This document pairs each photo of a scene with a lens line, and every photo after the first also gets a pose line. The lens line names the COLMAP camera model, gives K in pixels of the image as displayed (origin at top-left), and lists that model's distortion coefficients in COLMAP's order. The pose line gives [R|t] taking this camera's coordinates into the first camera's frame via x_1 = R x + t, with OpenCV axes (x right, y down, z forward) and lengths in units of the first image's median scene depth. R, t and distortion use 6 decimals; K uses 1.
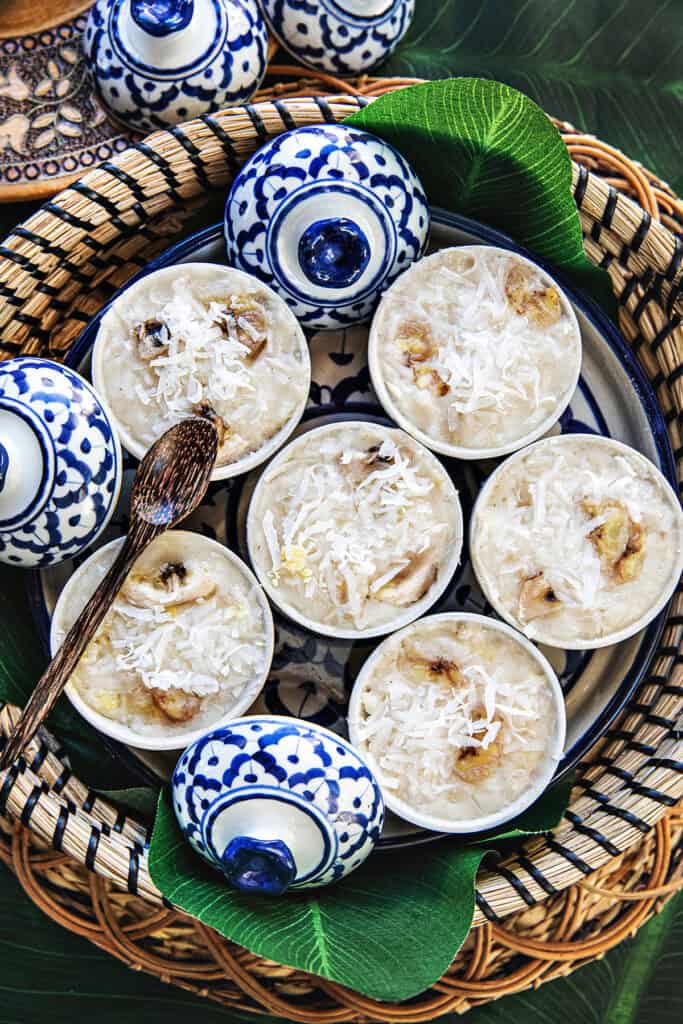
lens RADIAL K [[1149.9, 0, 337.7], [0, 1149.9, 515.4], [0, 0, 1]] dist [-0.011386, 0.000000]
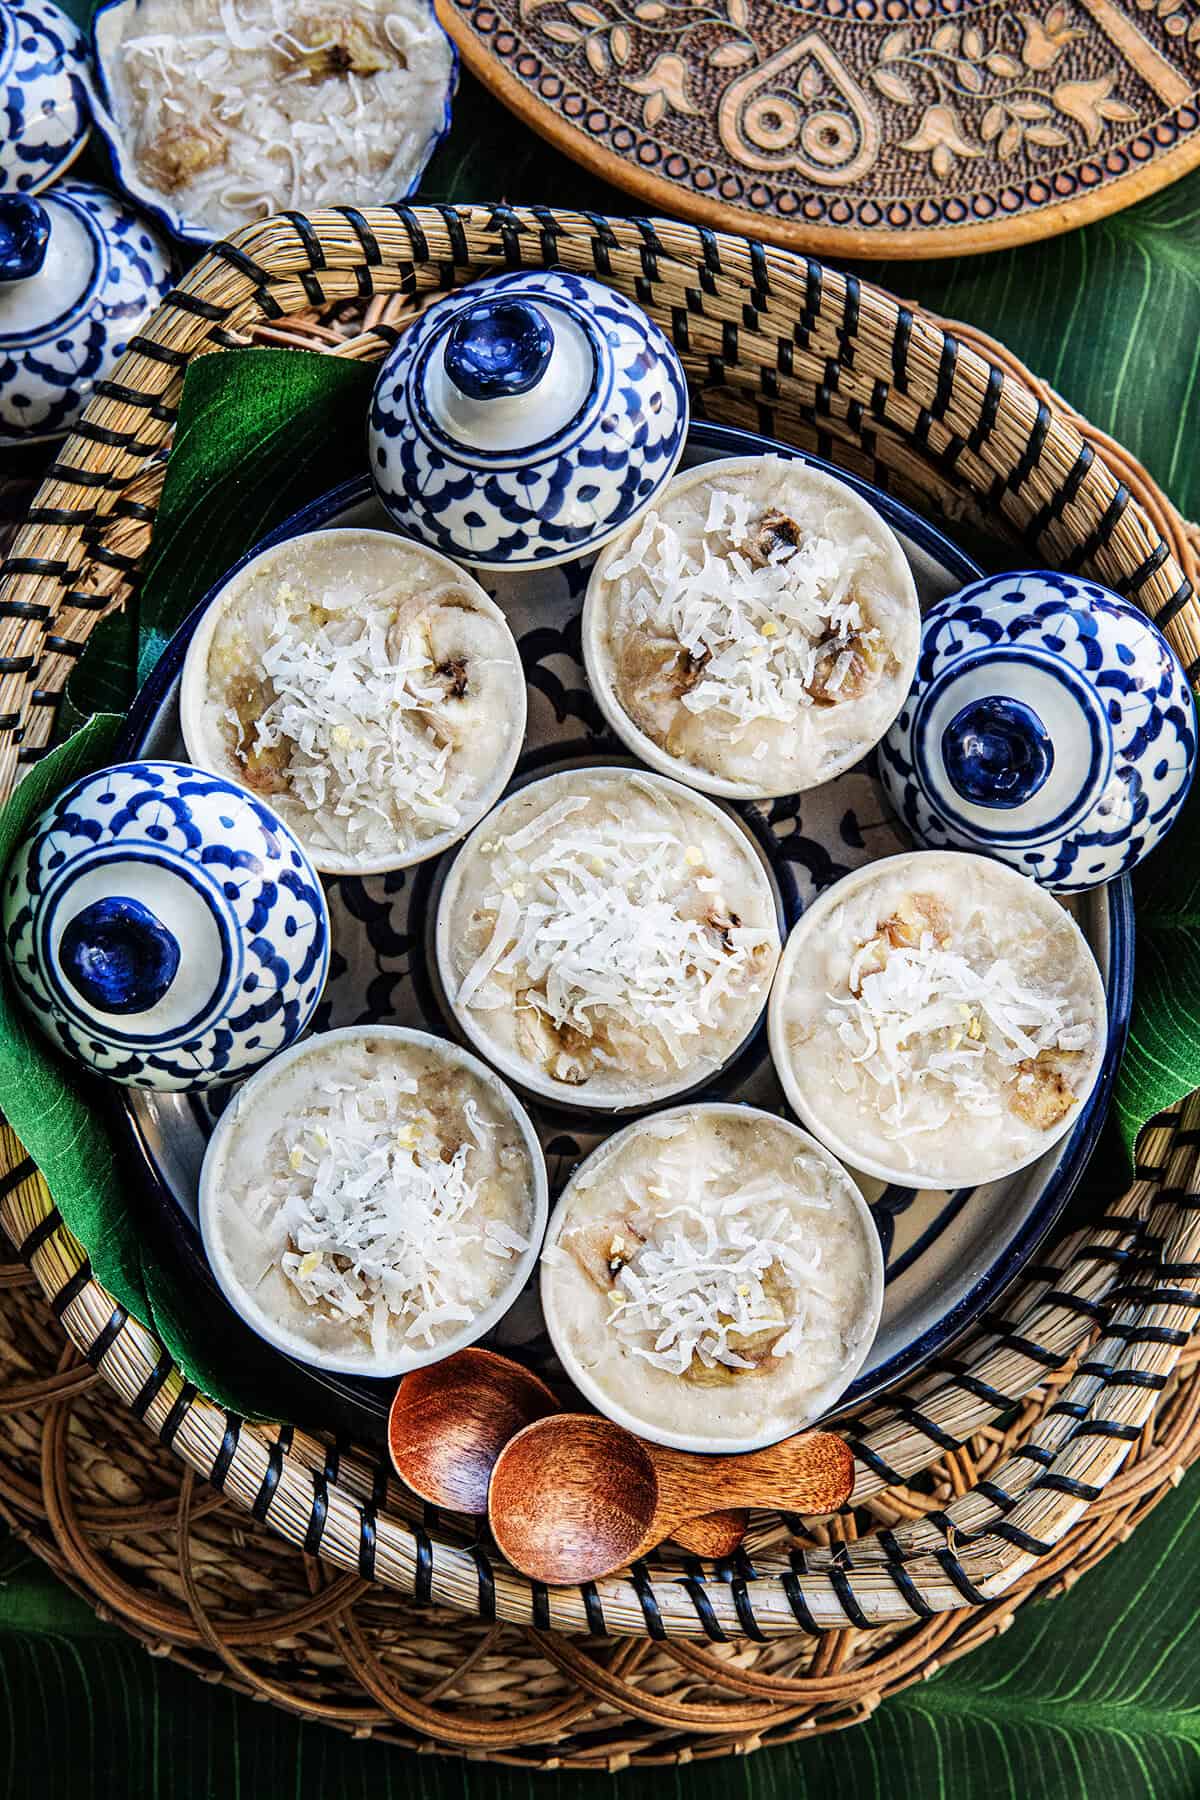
lens RADIAL K [[2404.1, 0, 601.1], [0, 2404.1, 900.3], [0, 0, 1]] dist [0.060345, 0.000000]
pose [[0.353396, 0.933870, -0.054764, 0.067437], [-0.935244, 0.351404, -0.042833, 0.063808], [-0.020756, 0.066354, 0.997580, -0.321775]]
